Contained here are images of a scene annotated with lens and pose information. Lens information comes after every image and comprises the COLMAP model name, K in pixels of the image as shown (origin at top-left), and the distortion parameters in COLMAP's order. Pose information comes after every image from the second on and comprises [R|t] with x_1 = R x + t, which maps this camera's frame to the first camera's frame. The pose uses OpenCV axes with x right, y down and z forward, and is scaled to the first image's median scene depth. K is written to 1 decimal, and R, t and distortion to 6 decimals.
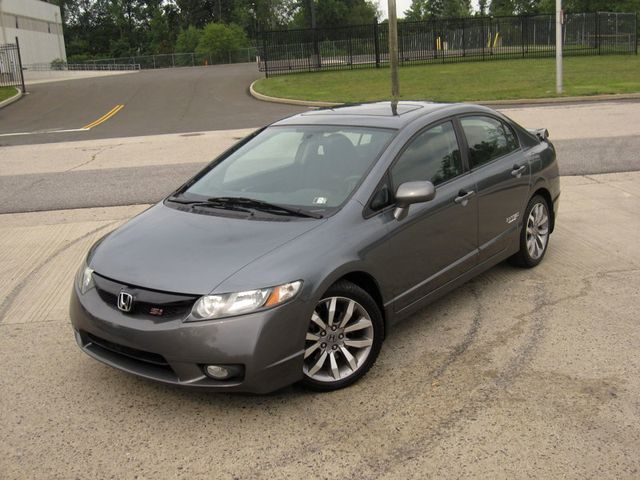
lens RADIAL K [[726.9, 0, 320.0], [0, 726.9, 240.0], [0, 0, 1]] dist [-0.074473, -0.022692]
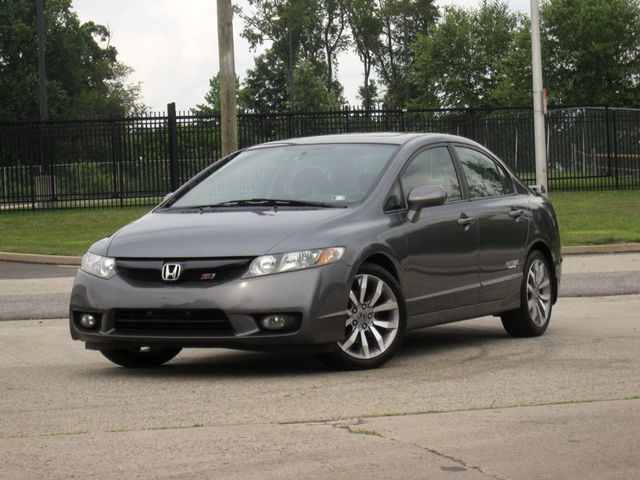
lens RADIAL K [[1838.2, 0, 320.0], [0, 1838.2, 240.0], [0, 0, 1]] dist [-0.047815, -0.755301]
pose [[0.980156, 0.026725, 0.196416, -0.552209], [0.020908, 0.971406, -0.236503, 0.637263], [-0.197120, 0.235917, 0.951571, -1.491690]]
